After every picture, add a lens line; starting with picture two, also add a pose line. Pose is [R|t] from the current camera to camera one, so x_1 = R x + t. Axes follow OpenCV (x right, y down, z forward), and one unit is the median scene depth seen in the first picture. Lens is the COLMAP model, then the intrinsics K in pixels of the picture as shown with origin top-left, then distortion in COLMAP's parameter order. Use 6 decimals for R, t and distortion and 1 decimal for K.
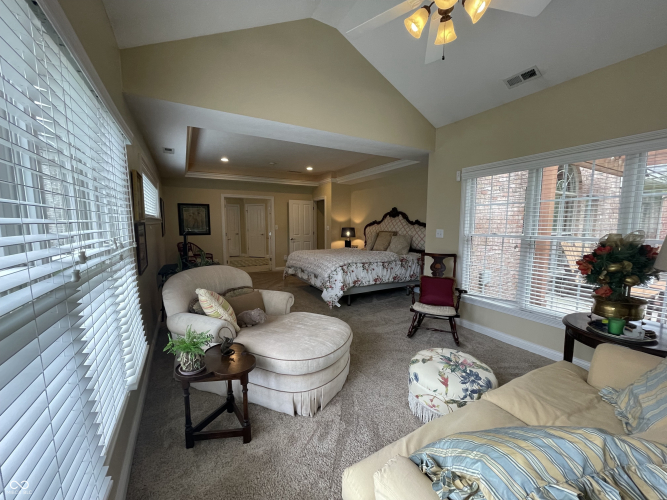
lens RADIAL K [[268.3, 0, 338.6], [0, 268.3, 249.3], [0, 0, 1]] dist [-0.011624, 0.001995]
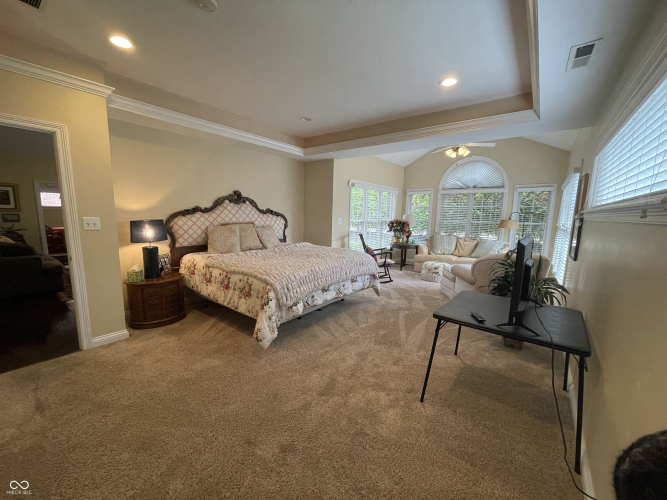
lens RADIAL K [[268.3, 0, 332.9], [0, 268.3, 251.5], [0, 0, 1]] dist [-0.011624, 0.001995]
pose [[-0.374340, -0.135999, 0.917265, -0.585305], [0.075023, 0.981502, 0.176140, -0.094819], [-0.924252, 0.134752, -0.357212, 0.984469]]
